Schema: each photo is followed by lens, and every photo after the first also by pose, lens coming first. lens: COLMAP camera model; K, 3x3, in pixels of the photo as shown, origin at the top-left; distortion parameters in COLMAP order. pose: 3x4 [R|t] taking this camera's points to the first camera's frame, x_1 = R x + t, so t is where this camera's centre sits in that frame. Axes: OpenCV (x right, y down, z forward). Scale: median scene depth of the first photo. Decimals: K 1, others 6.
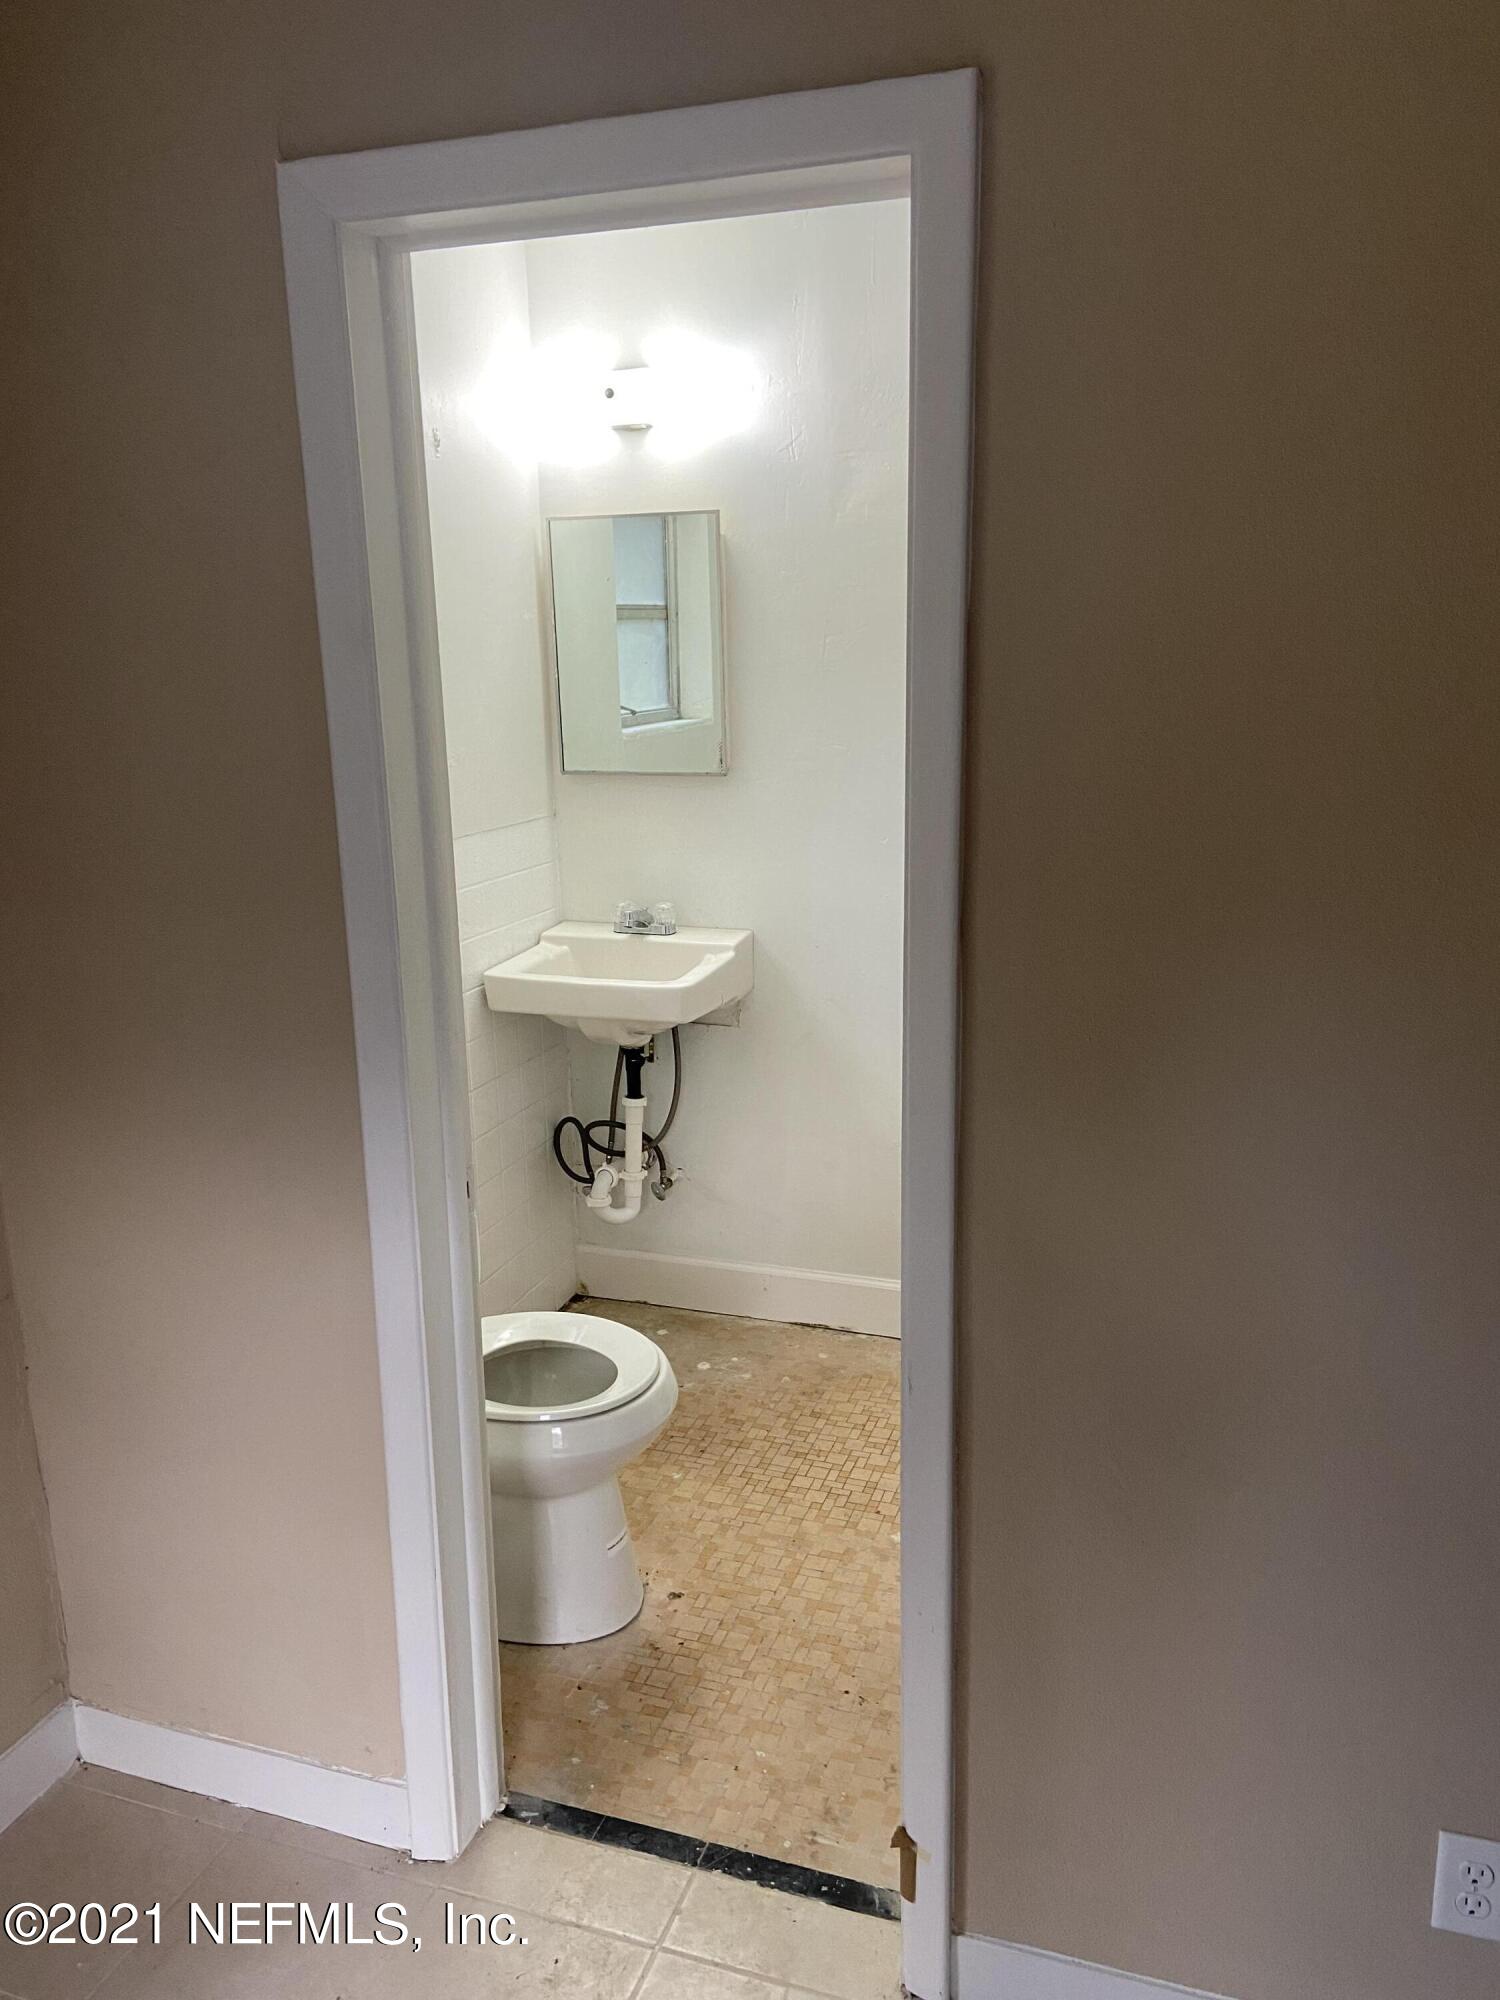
lens RADIAL K [[1510.1, 0, 750.0], [0, 1510.1, 1000.0], [0, 0, 1]] dist [0.137643, -0.178999]
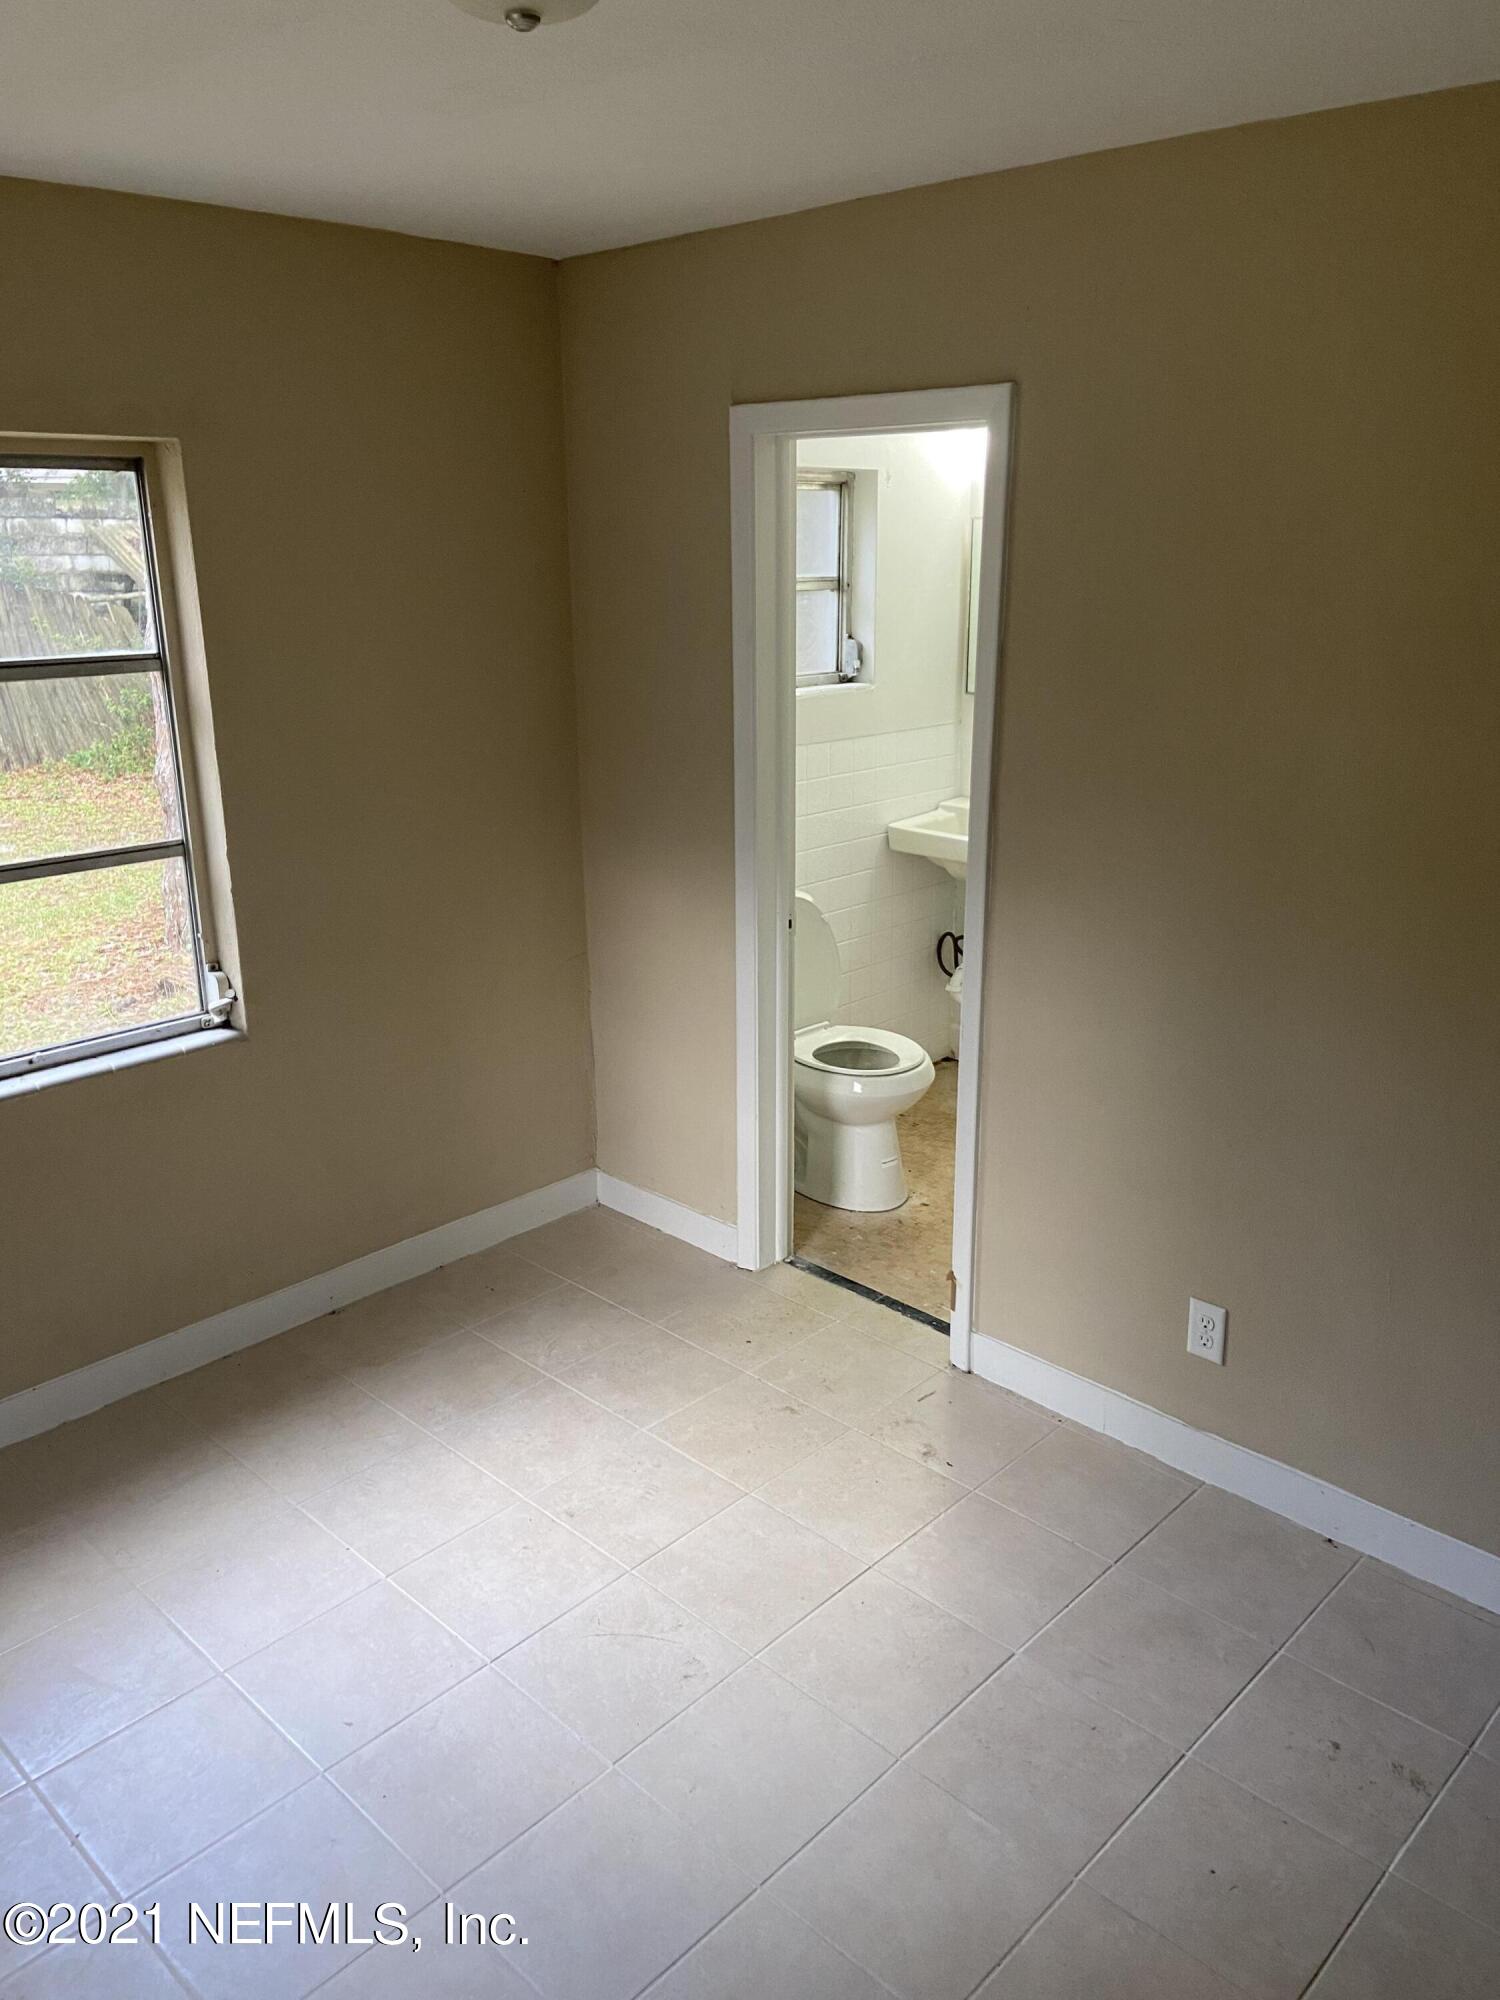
lens RADIAL K [[1510.1, 0, 750.0], [0, 1510.1, 1000.0], [0, 0, 1]] dist [0.137643, -0.178999]
pose [[0.909097, 0.136173, -0.393700, 0.461665], [-0.108002, 0.989795, 0.092963, 0.043420], [0.402342, -0.041992, 0.914526, -0.660576]]
